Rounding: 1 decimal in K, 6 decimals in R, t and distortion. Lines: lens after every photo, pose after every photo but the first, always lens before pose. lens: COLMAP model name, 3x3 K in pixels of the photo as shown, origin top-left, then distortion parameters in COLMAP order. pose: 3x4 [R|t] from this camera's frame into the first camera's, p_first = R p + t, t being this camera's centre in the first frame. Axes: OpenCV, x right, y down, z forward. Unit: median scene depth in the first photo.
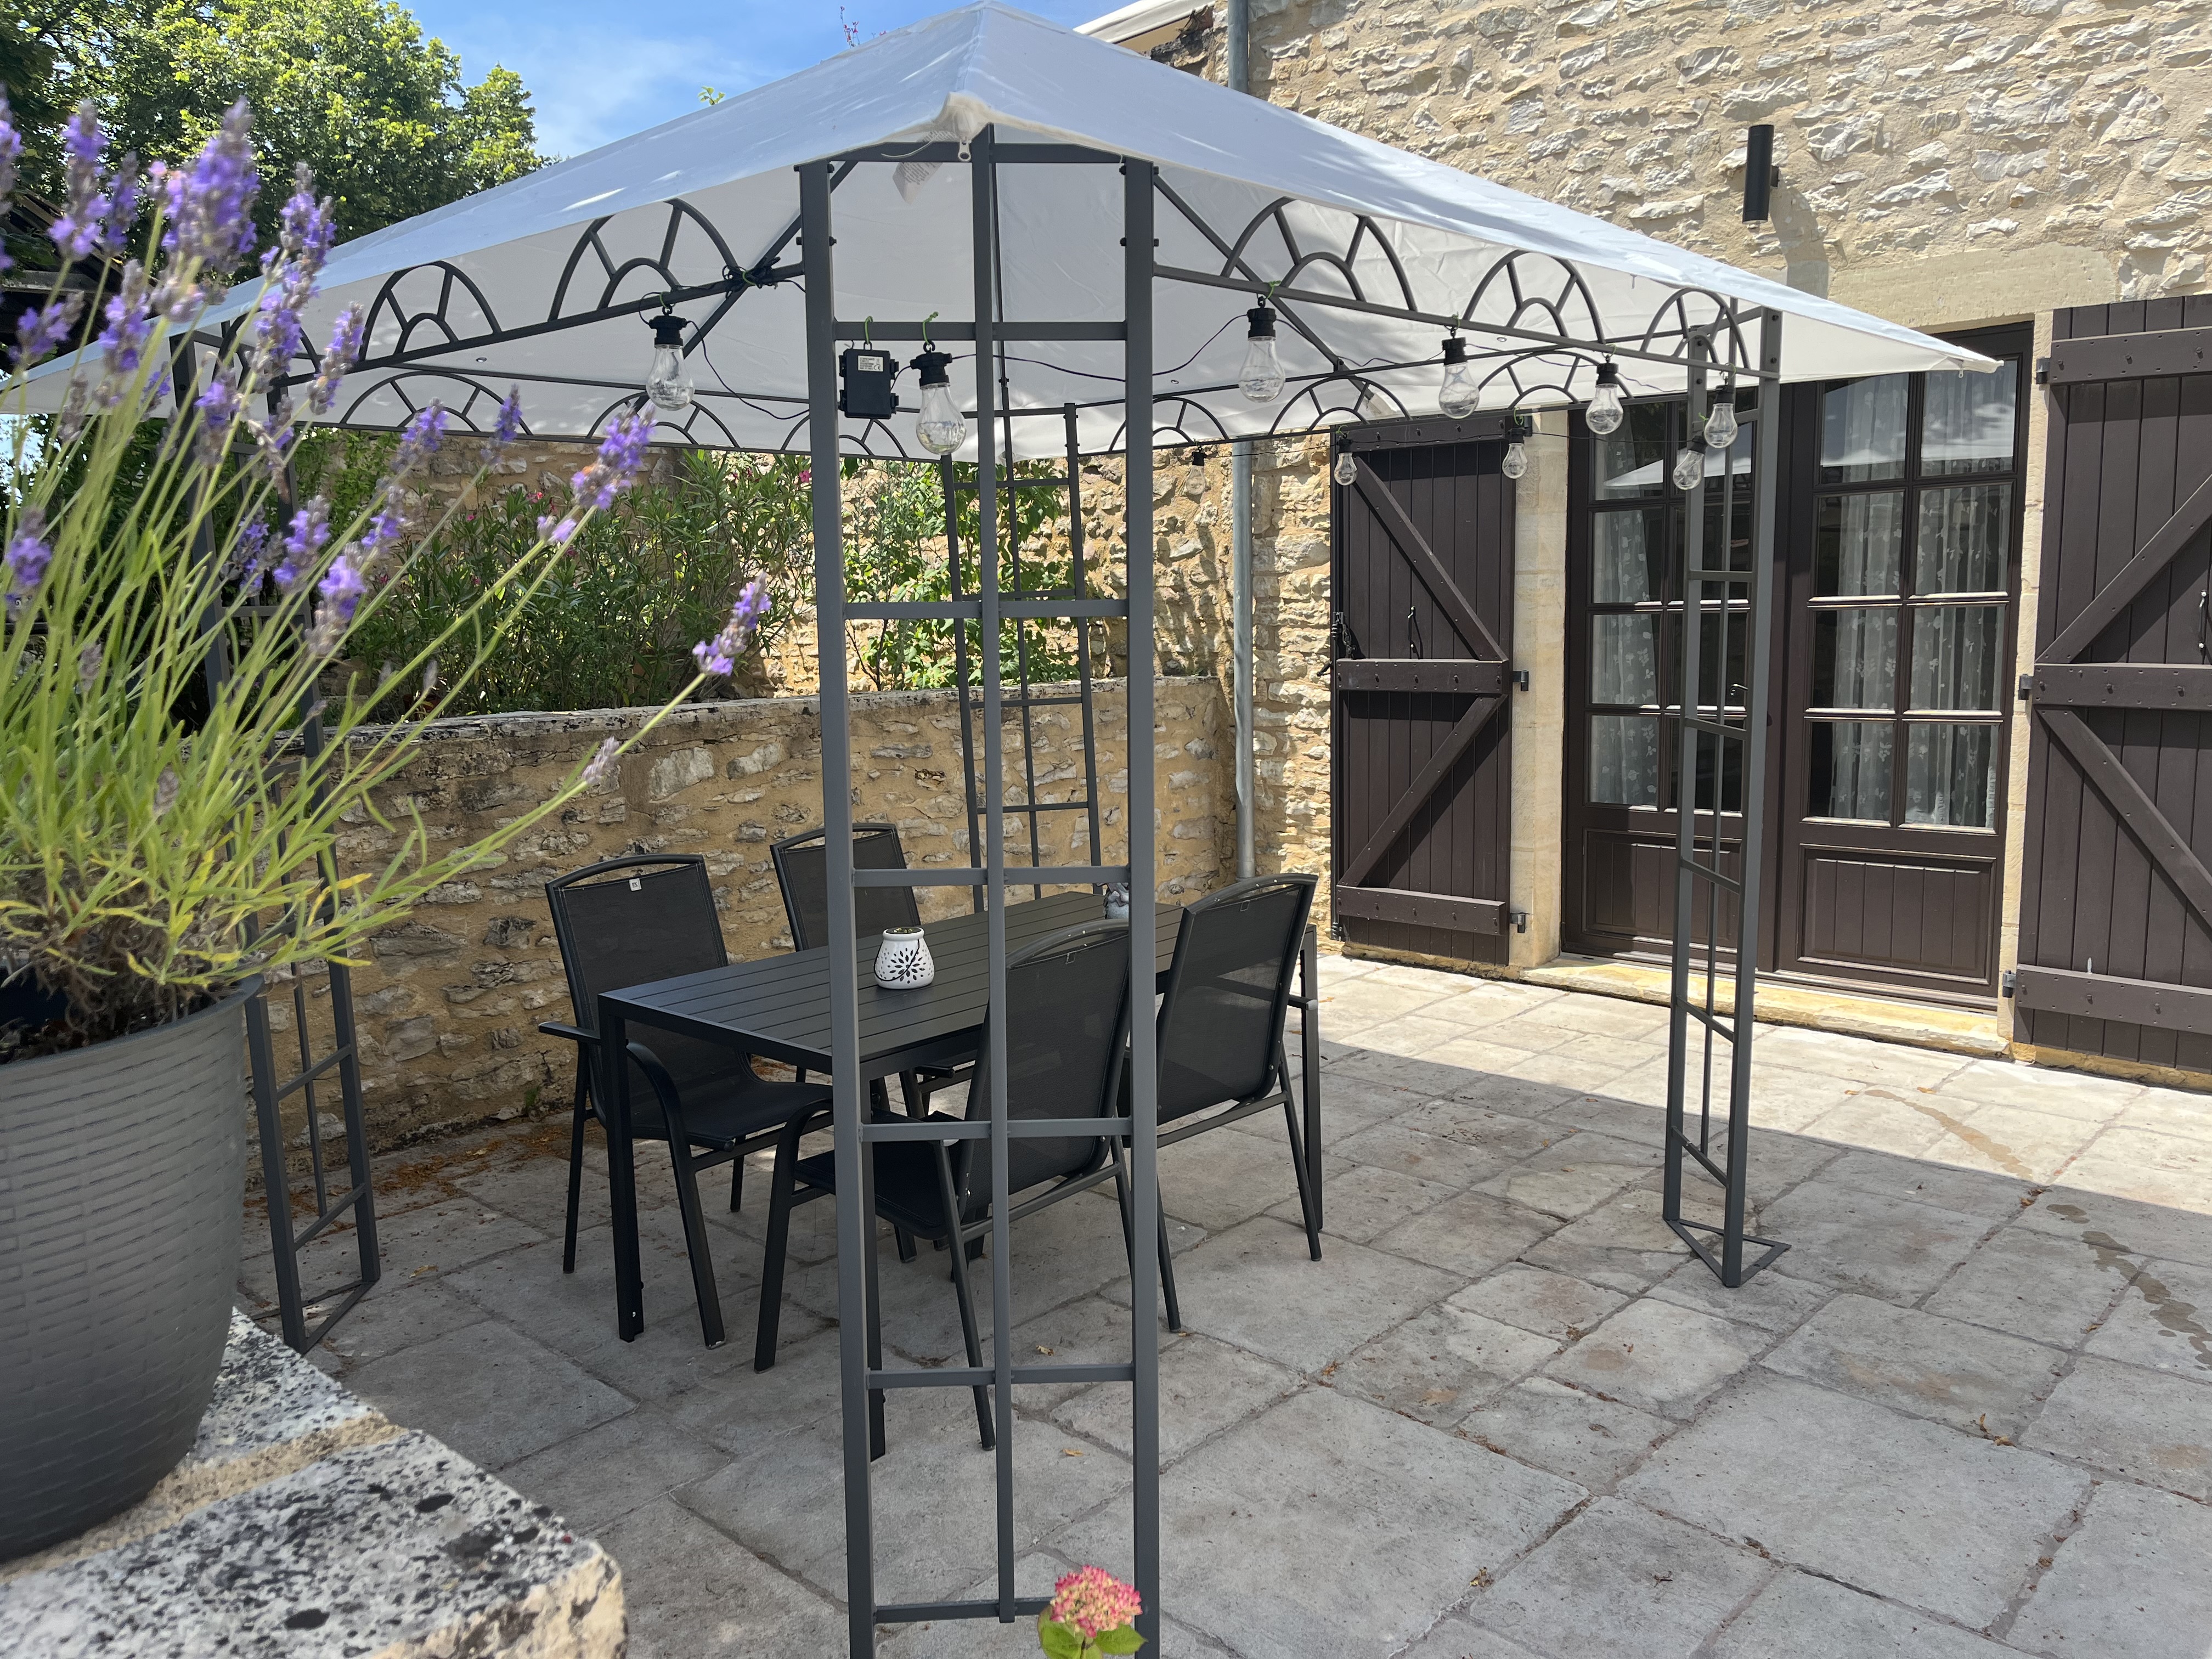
lens RADIAL K [[1651.4, 0, 1093.1], [0, 1651.4, 838.9], [0, 0, 1]] dist [0.060685, -0.084345]
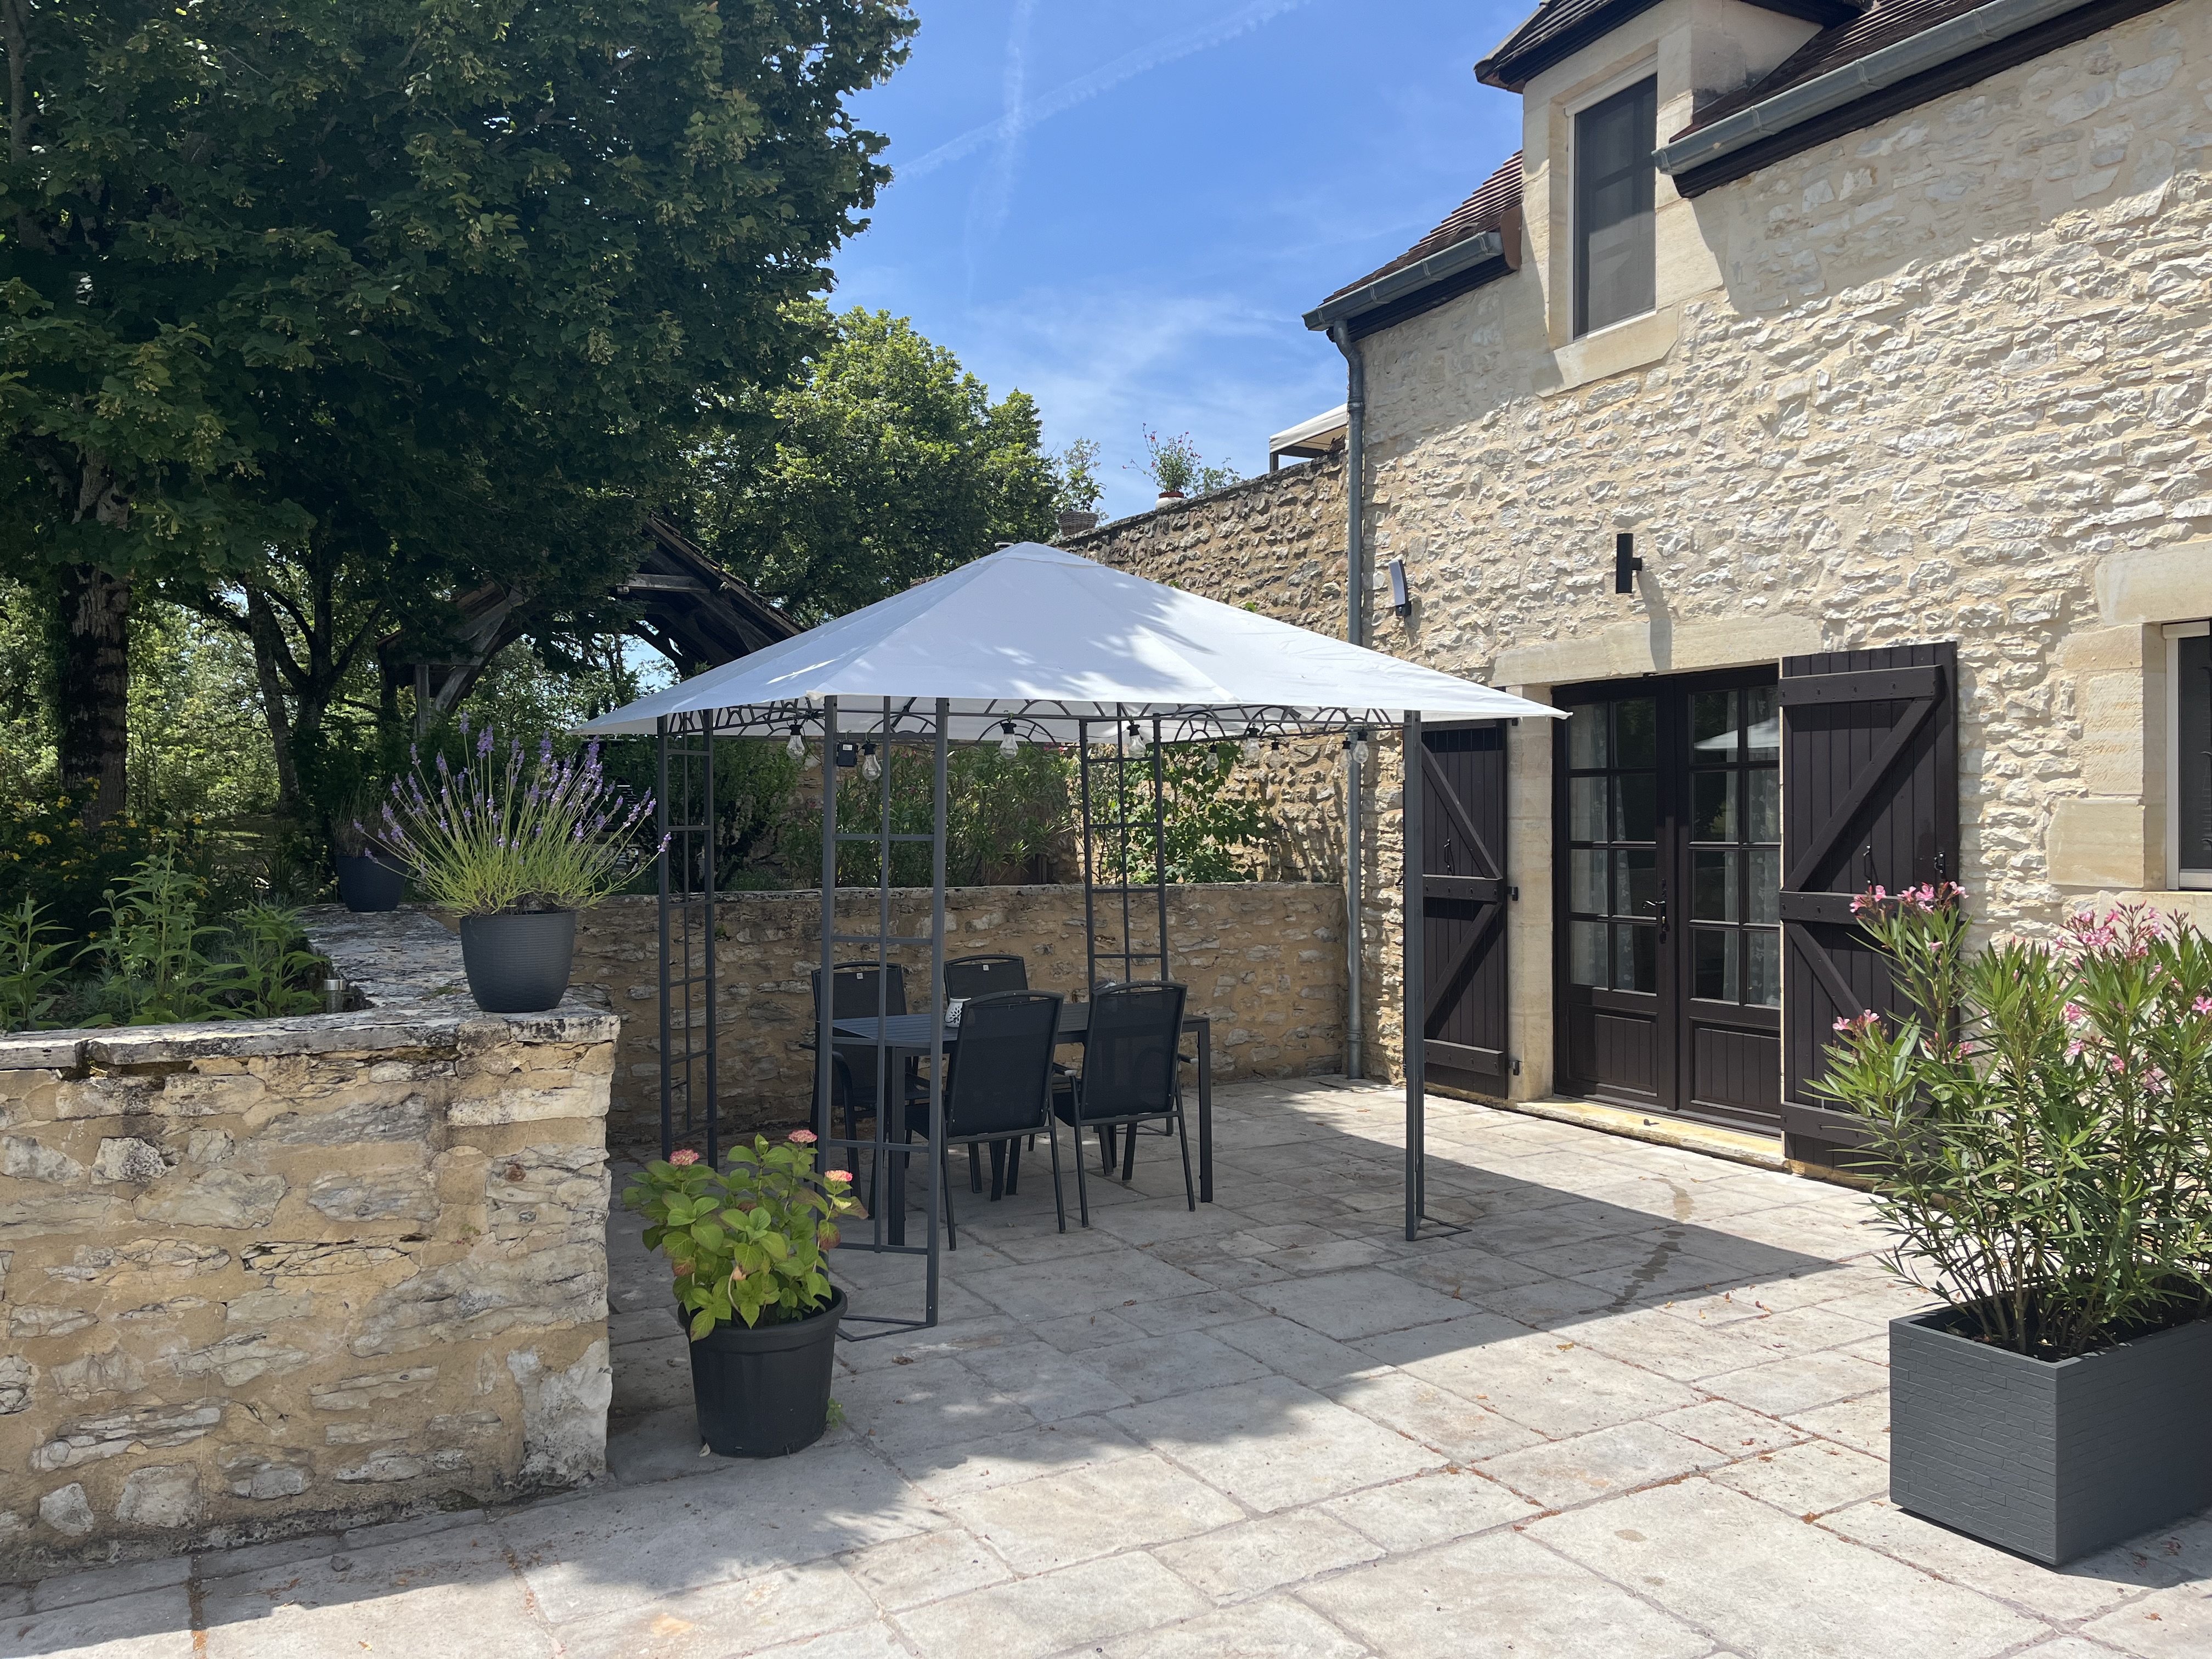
lens RADIAL K [[1651.4, 0, 1106.2], [0, 1651.4, 829.1], [0, 0, 1]] dist [0.060685, -0.084345]
pose [[0.955041, 0.026931, -0.295248, 0.374696], [-0.066549, 0.989926, -0.124971, 0.055333], [0.288908, 0.139001, 0.947212, -0.492198]]
